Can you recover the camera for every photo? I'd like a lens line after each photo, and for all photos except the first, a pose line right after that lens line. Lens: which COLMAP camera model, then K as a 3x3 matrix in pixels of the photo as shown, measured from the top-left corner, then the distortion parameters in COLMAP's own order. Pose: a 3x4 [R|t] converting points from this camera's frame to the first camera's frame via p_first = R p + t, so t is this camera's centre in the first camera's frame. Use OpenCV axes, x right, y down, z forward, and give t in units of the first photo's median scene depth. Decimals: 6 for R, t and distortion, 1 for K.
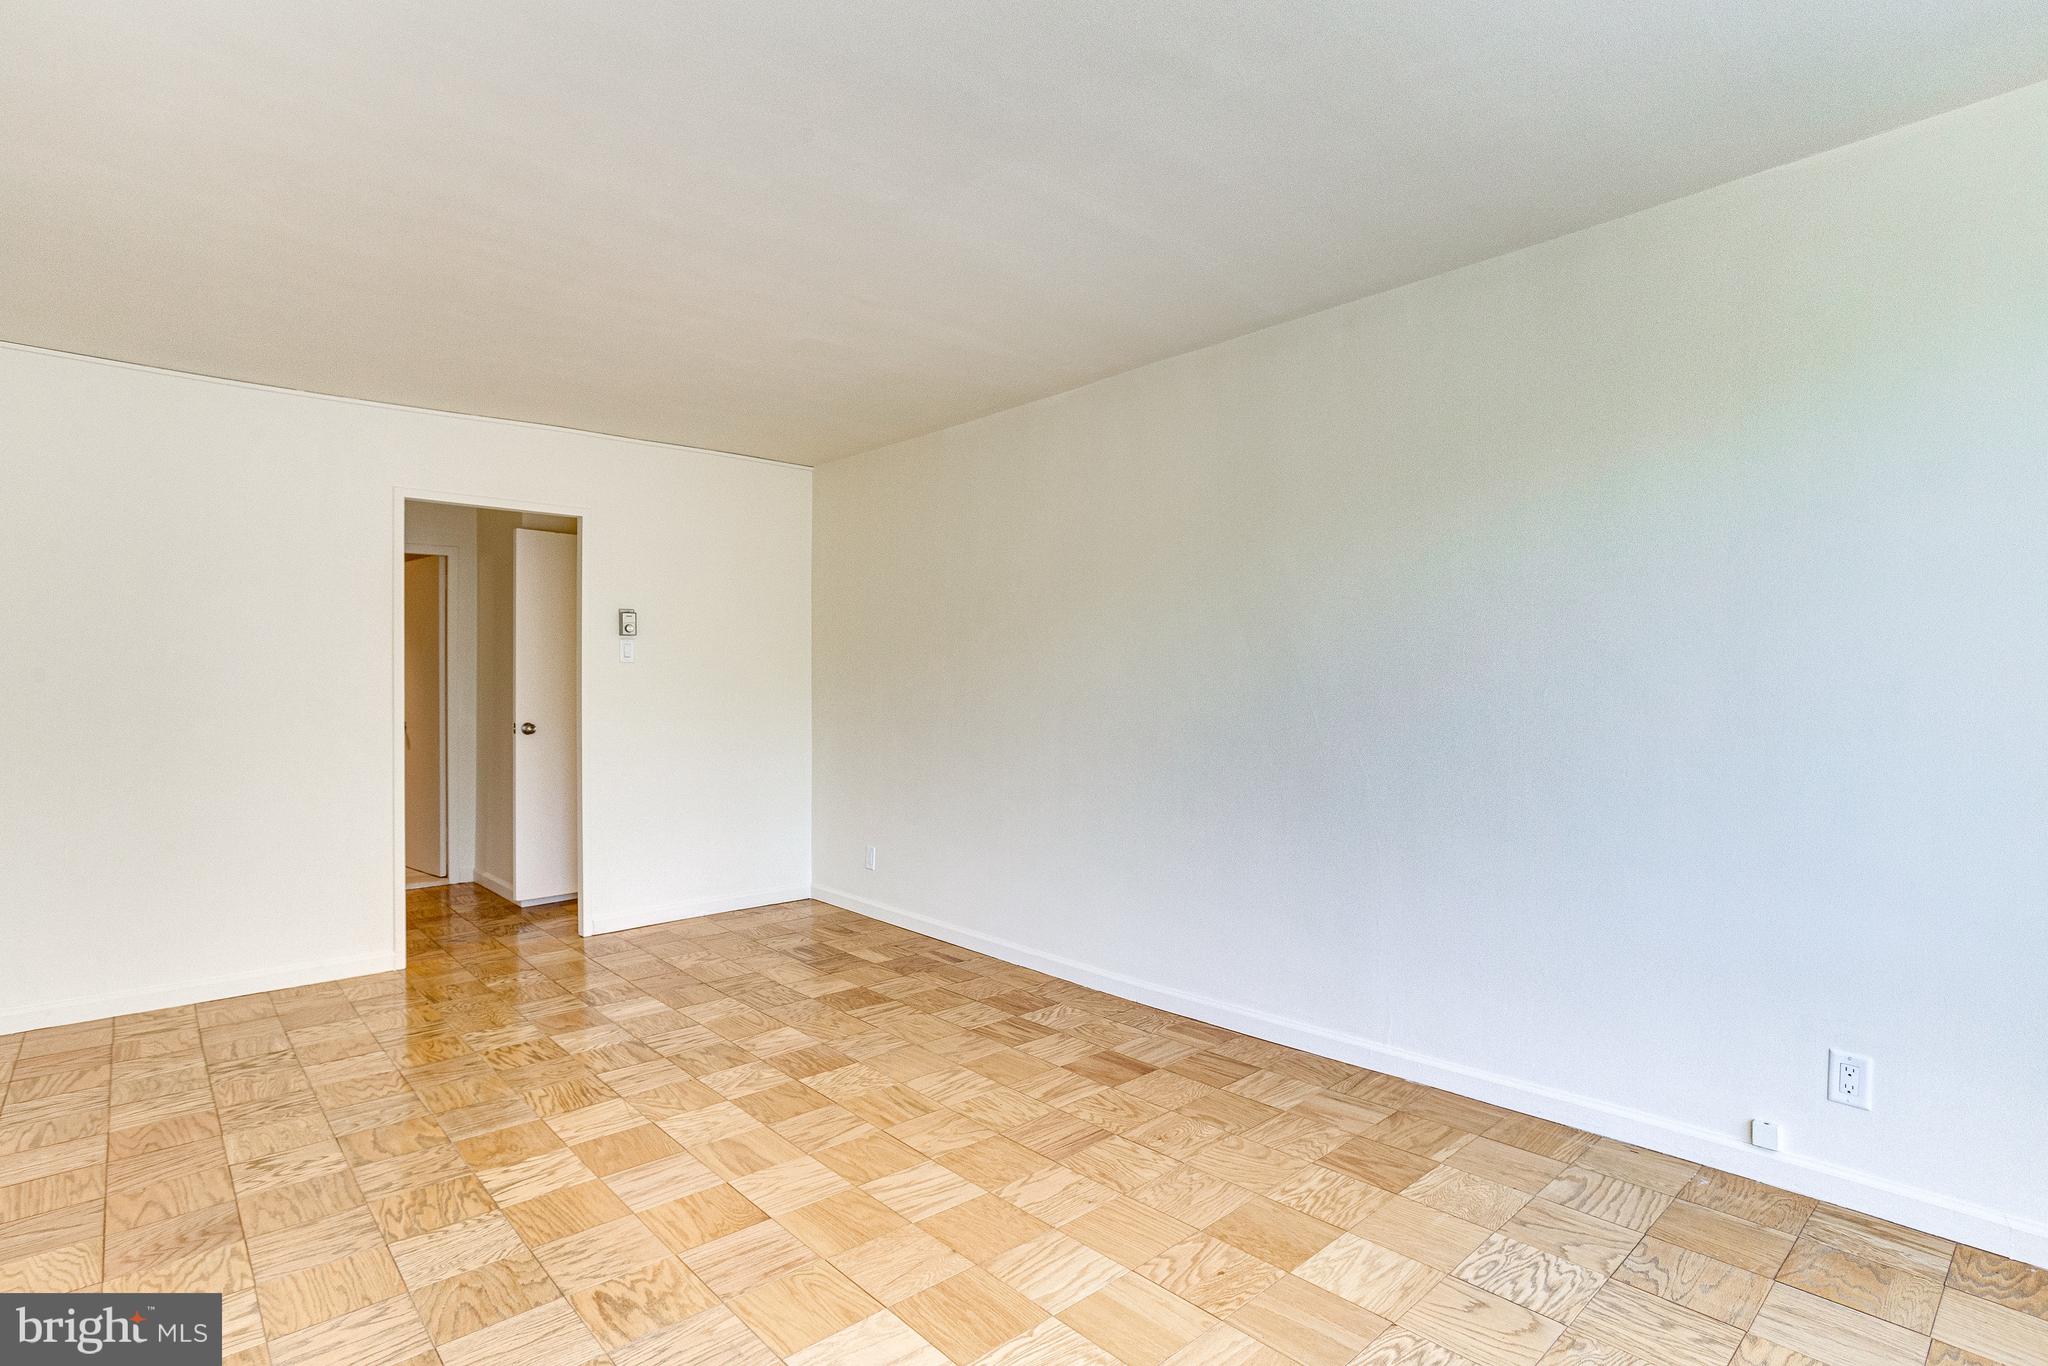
lens RADIAL K [[1000.6, 0, 1011.5], [0, 1000.6, 686.5], [0, 0, 1]] dist [-0.040799, 0.023775]
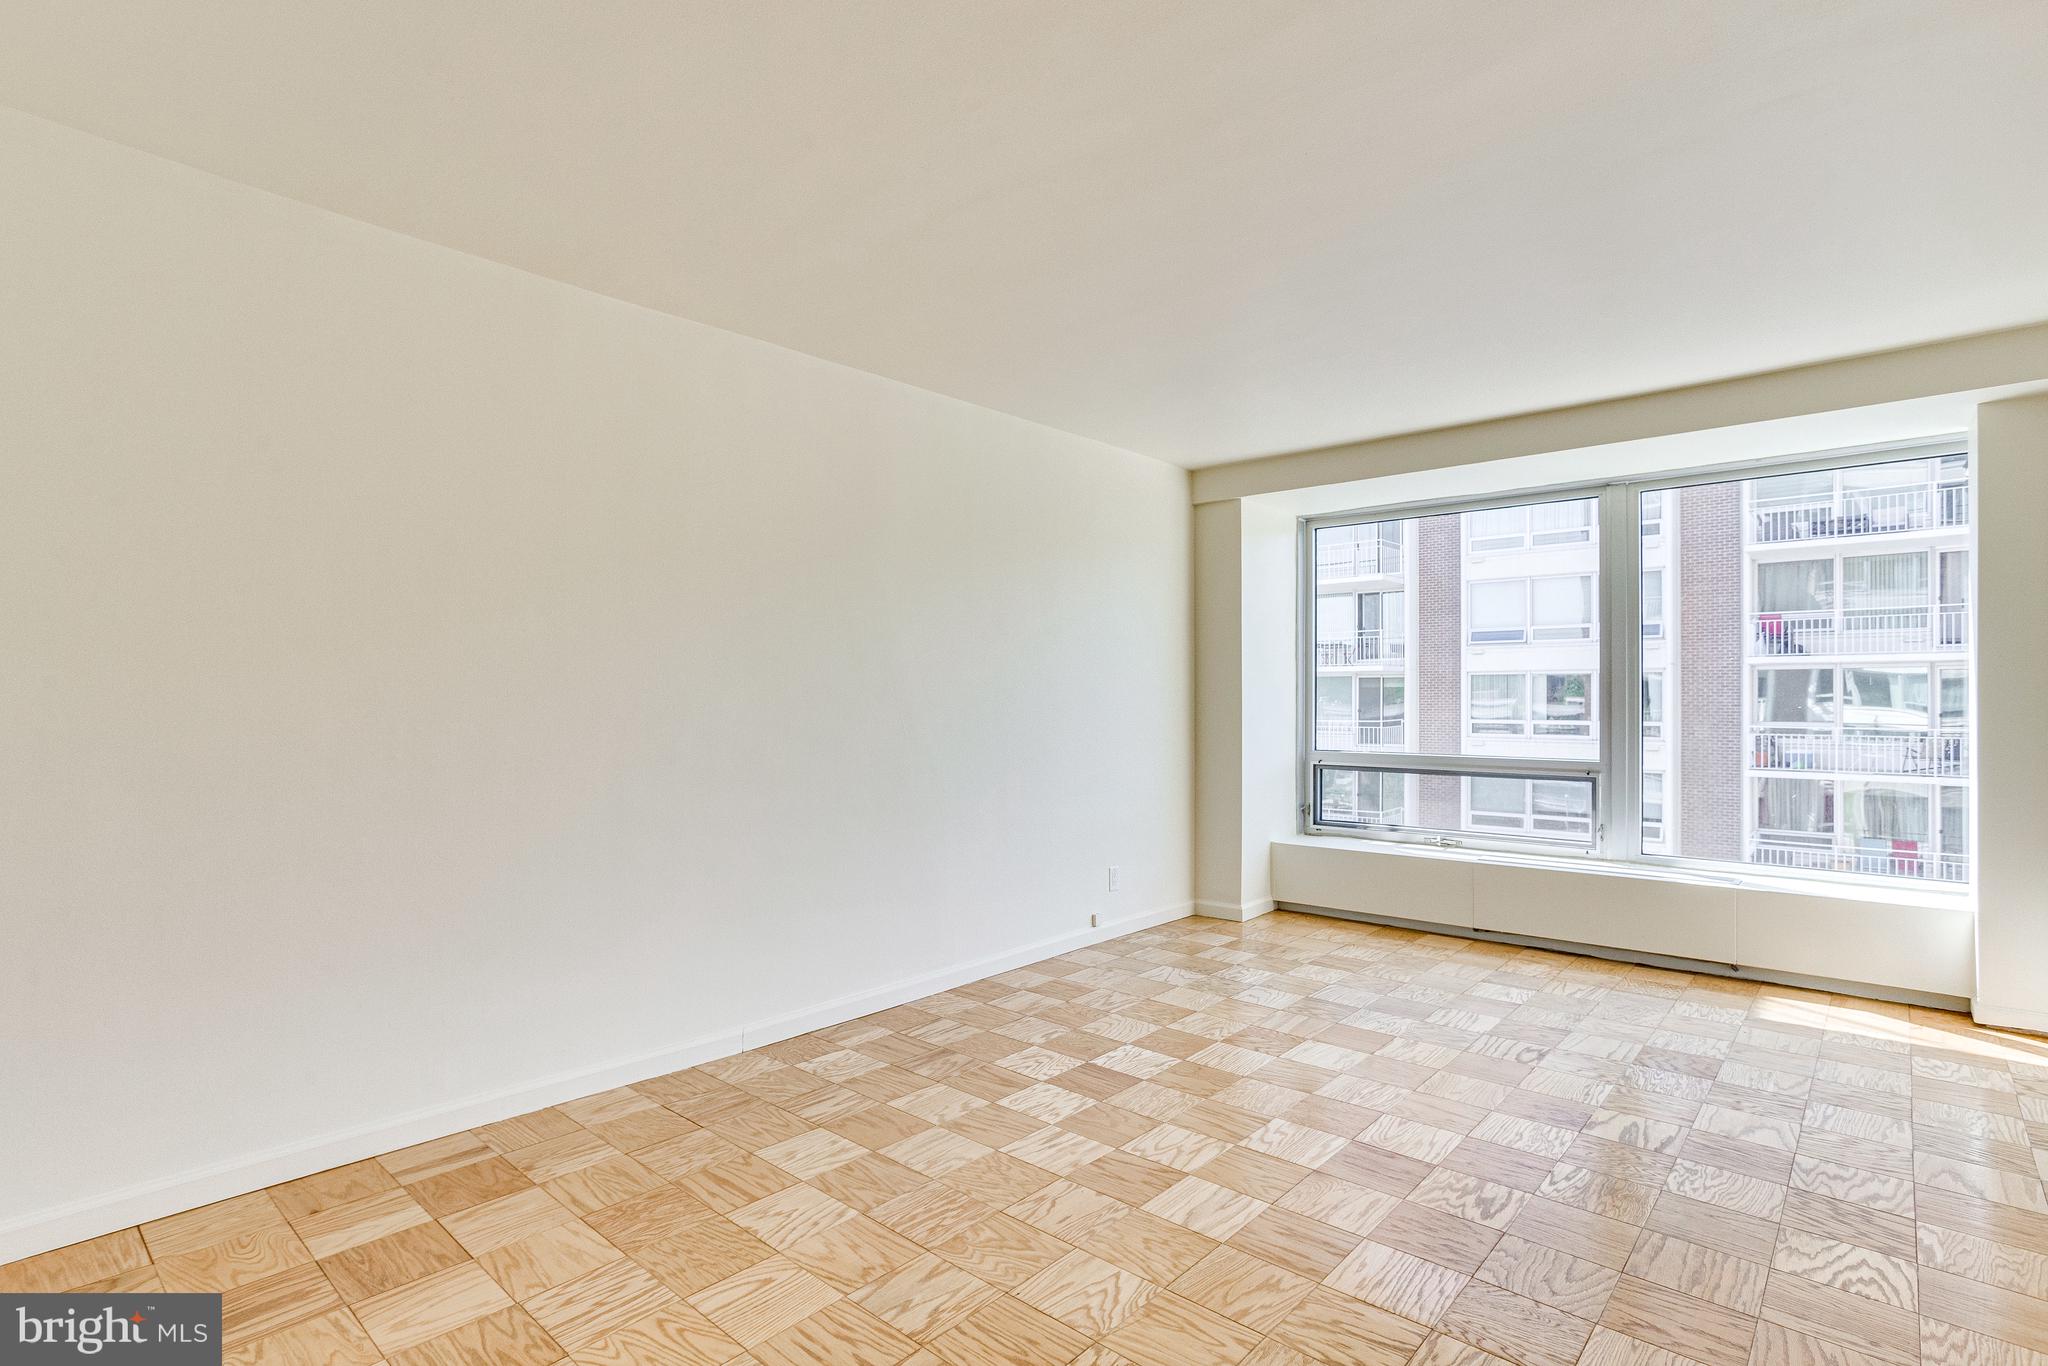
lens RADIAL K [[1019.0, 0, 1004.1], [0, 1019.0, 704.3], [0, 0, 1]] dist [-0.055718, 0.036705]
pose [[-0.102768, -0.003306, 0.994700, -0.900077], [-0.000735, 0.999994, 0.003247, 0.008999], [-0.994705, -0.000397, -0.102770, 0.993875]]
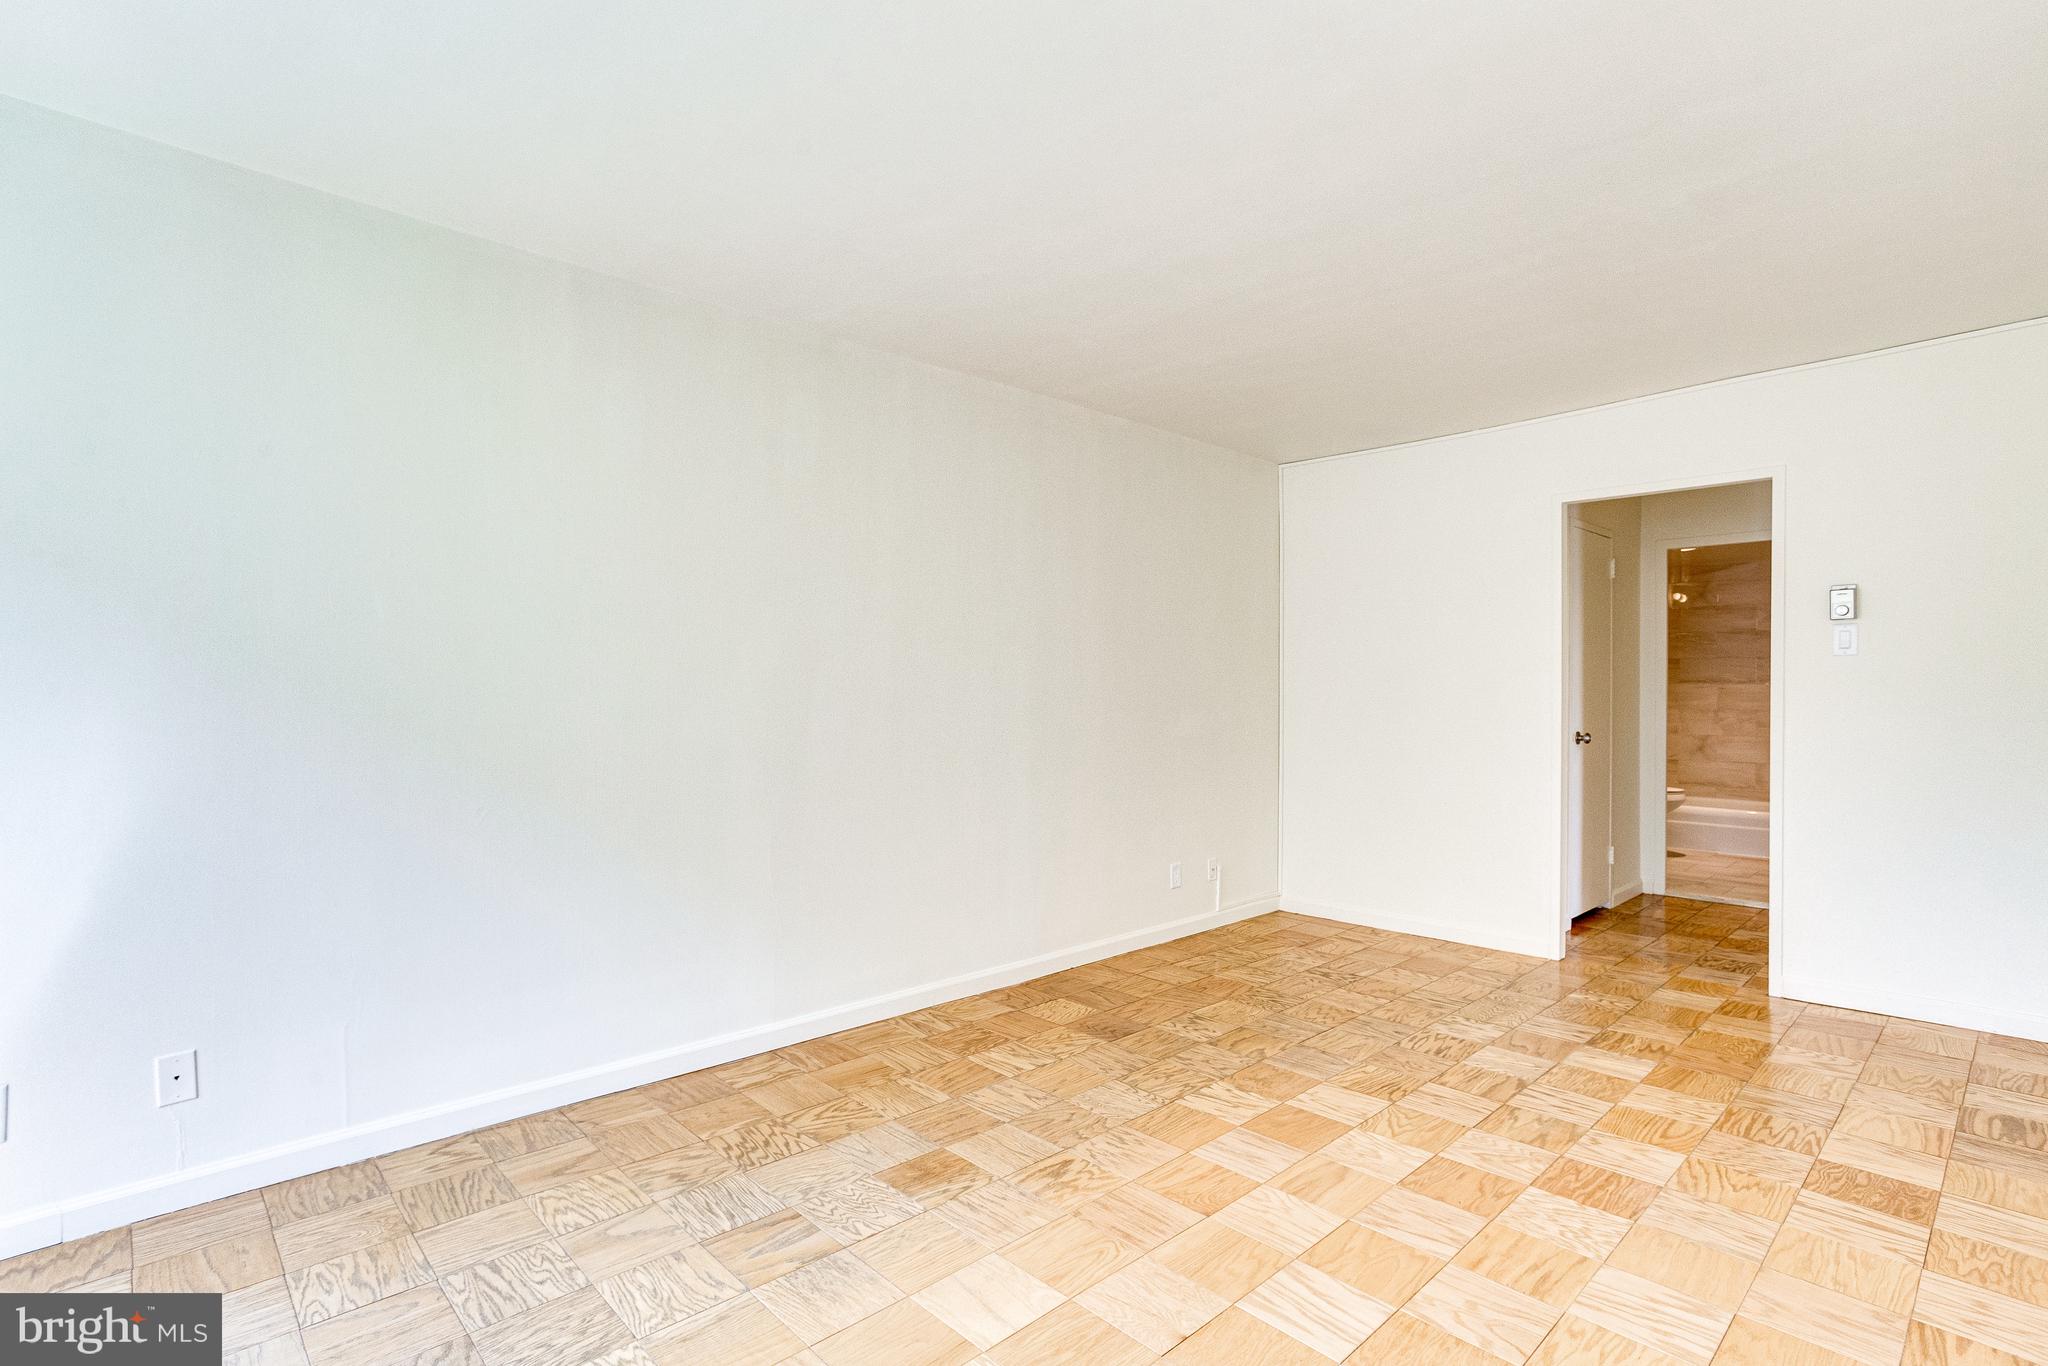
lens RADIAL K [[1000.6, 0, 1011.5], [0, 1000.6, 686.5], [0, 0, 1]] dist [-0.040799, 0.023775]
pose [[0.022434, 0.000497, -0.999748, 0.509398], [0.000378, 1.000000, 0.000506, 0.002044], [0.999748, -0.000389, 0.022434, 0.530676]]
